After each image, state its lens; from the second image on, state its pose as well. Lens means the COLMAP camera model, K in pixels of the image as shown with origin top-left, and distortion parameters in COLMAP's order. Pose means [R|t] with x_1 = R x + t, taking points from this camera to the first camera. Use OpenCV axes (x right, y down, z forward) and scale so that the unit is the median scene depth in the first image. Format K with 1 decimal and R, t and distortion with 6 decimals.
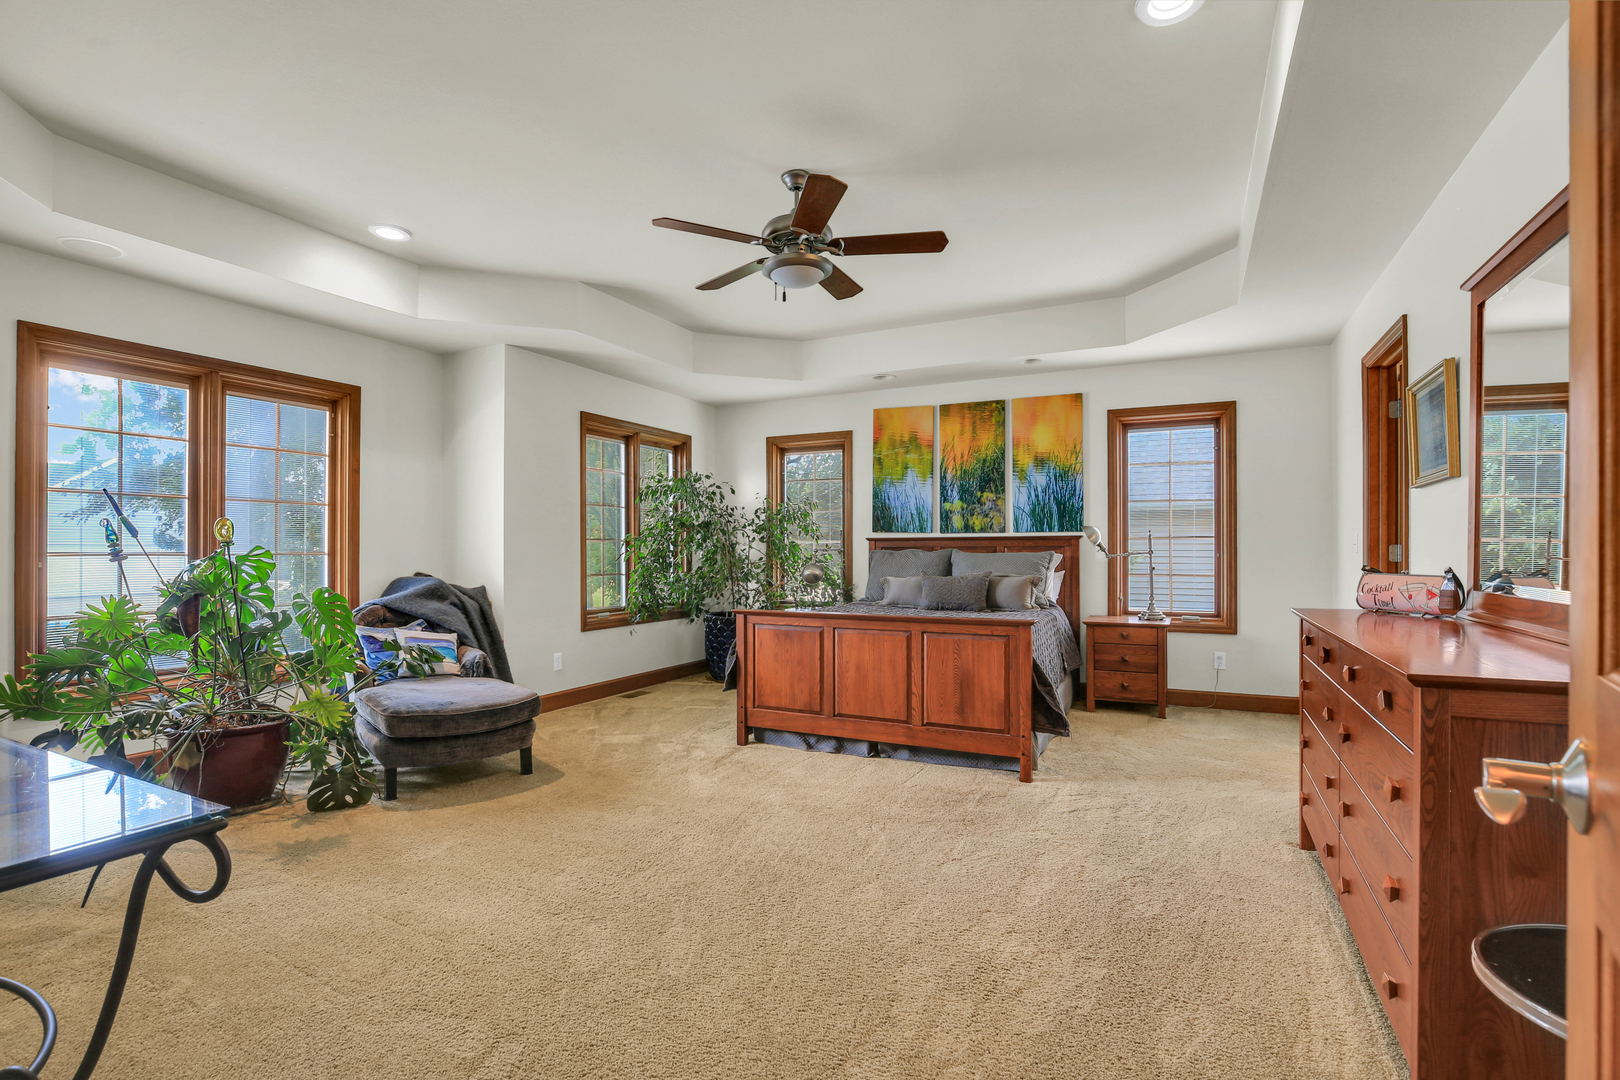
lens RADIAL K [[757.8, 0, 804.0], [0, 757.8, 548.3], [0, 0, 1]] dist [-0.030215, 0.002833]
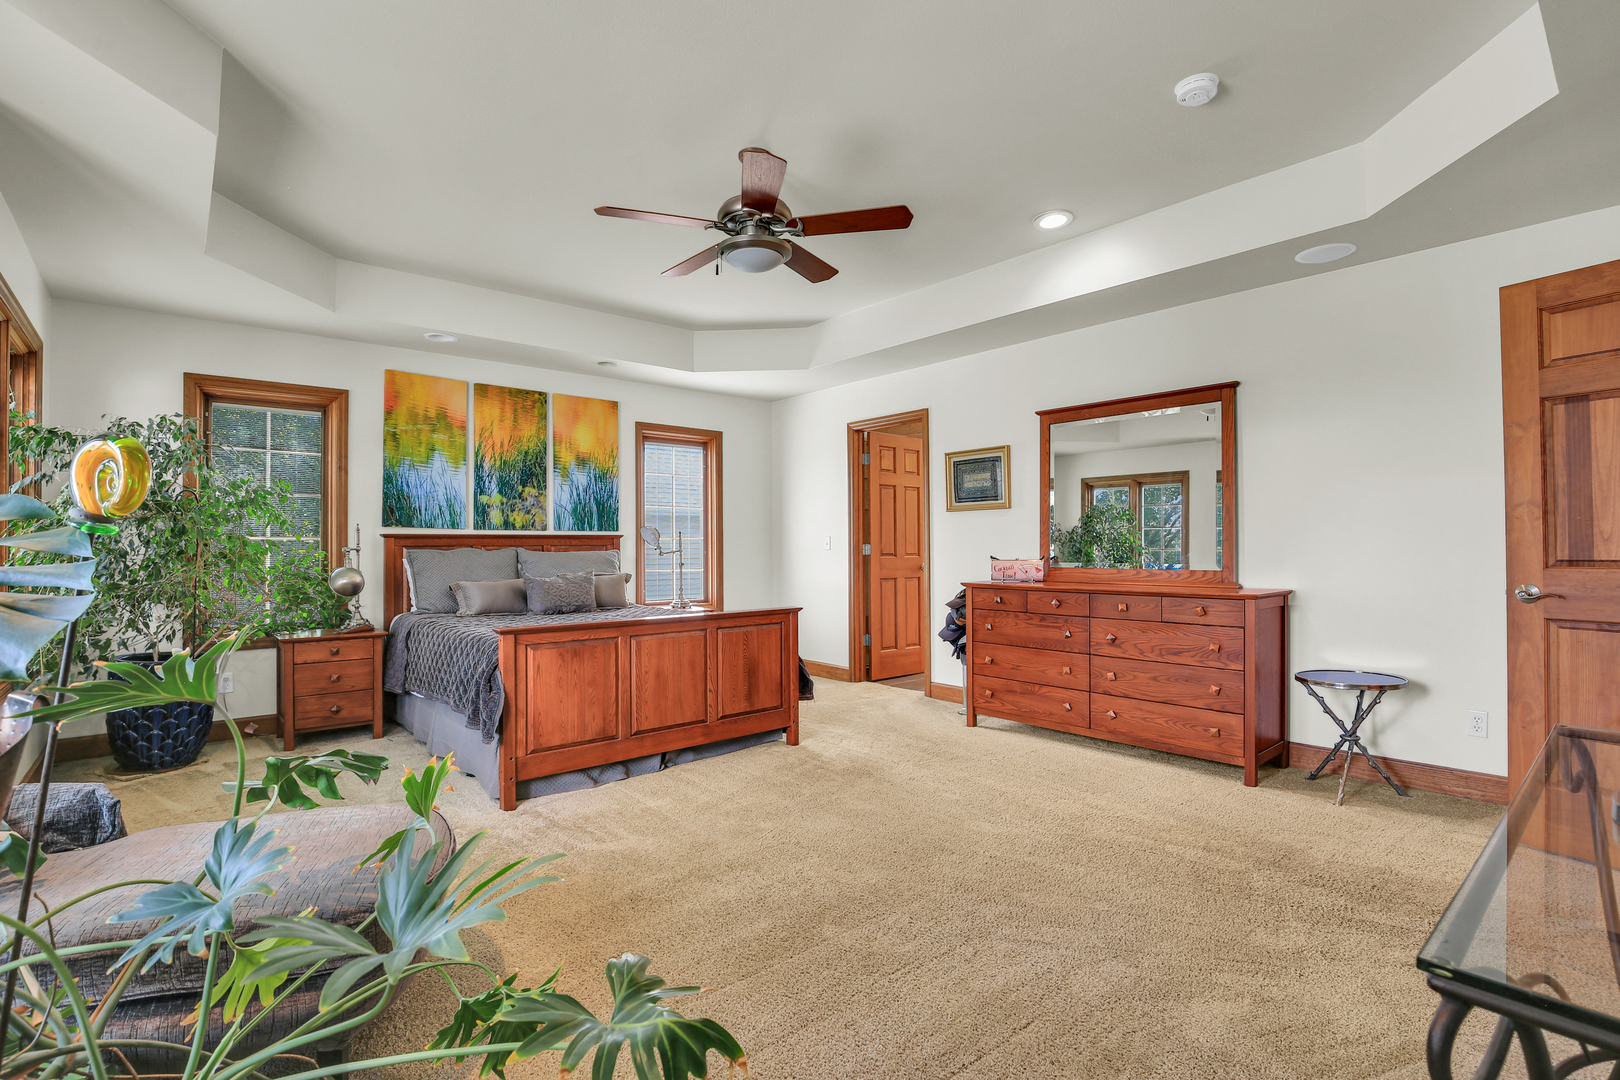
lens RADIAL K [[757.8, 0, 805.8], [0, 757.8, 533.9], [0, 0, 1]] dist [-0.030215, 0.002833]
pose [[0.379624, 0.015316, 0.925014, -0.497625], [0.002453, 0.999843, -0.017561, 0.000851], [-0.925138, 0.008935, 0.379526, 0.334217]]
